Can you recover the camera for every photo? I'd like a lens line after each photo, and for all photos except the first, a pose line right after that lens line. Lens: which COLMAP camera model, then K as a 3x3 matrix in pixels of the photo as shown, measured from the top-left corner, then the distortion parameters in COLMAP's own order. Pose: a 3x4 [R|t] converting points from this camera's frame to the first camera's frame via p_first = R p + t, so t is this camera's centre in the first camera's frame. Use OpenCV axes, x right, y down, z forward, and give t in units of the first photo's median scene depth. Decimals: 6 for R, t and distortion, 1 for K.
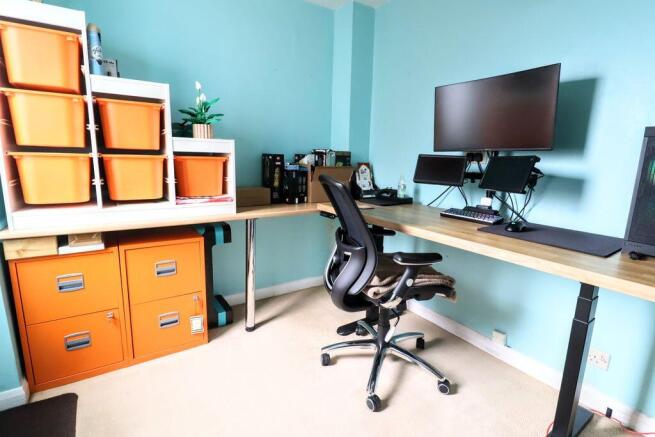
lens RADIAL K [[319.7, 0, 327.9], [0, 319.7, 219.2], [0, 0, 1]] dist [-0.024532, -0.002169]
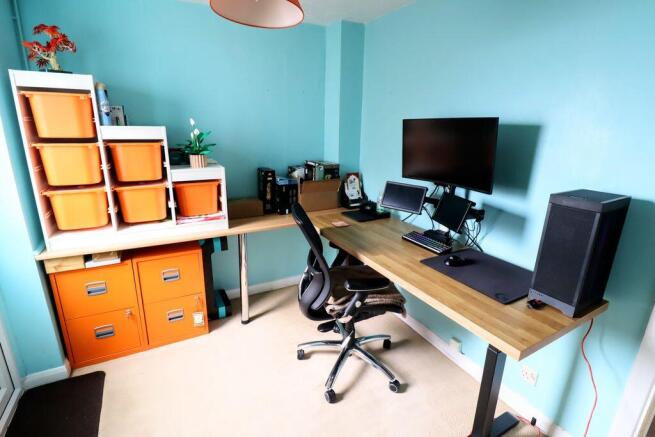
lens RADIAL K [[319.7, 0, 328.9], [0, 319.7, 216.8], [0, 0, 1]] dist [-0.024532, -0.002169]
pose [[0.995177, 0.022372, -0.095513, 0.219267], [-0.013741, 0.995839, 0.090088, -0.200090], [0.097131, -0.088341, 0.991343, -0.140007]]
